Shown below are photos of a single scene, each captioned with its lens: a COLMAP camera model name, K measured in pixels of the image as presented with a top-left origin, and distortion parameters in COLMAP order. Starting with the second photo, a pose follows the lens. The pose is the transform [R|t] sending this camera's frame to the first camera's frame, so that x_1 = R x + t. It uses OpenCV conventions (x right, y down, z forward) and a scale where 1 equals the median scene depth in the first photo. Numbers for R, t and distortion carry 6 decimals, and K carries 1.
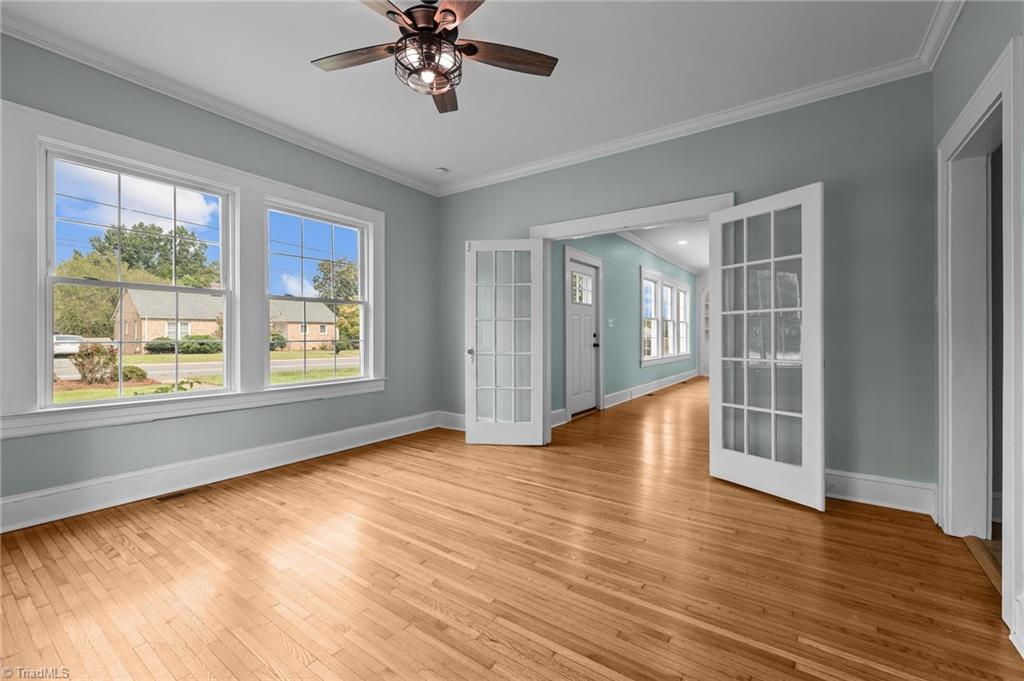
lens RADIAL K [[425.4, 0, 502.9], [0, 425.4, 337.8], [0, 0, 1]] dist [0.002036, -0.000449]
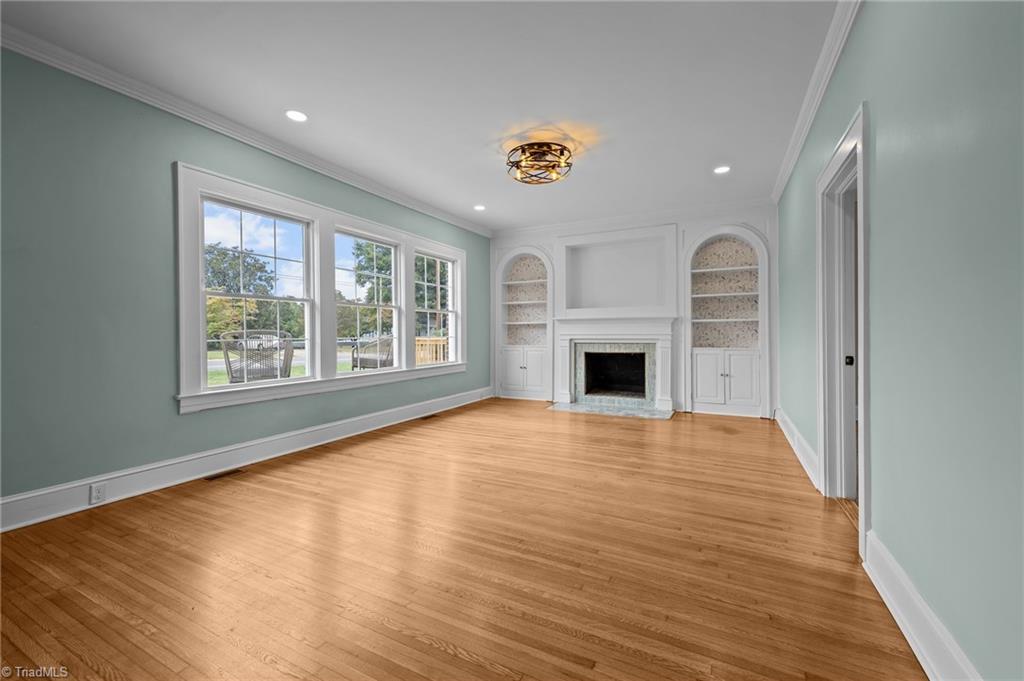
lens RADIAL K [[425.4, 0, 514.7], [0, 425.4, 333.5], [0, 0, 1]] dist [0.002036, -0.000449]
pose [[0.984672, -0.006122, 0.174309, -0.122212], [0.006797, 0.999972, -0.003277, -0.000799], [-0.174284, 0.004411, 0.984686, -0.164878]]
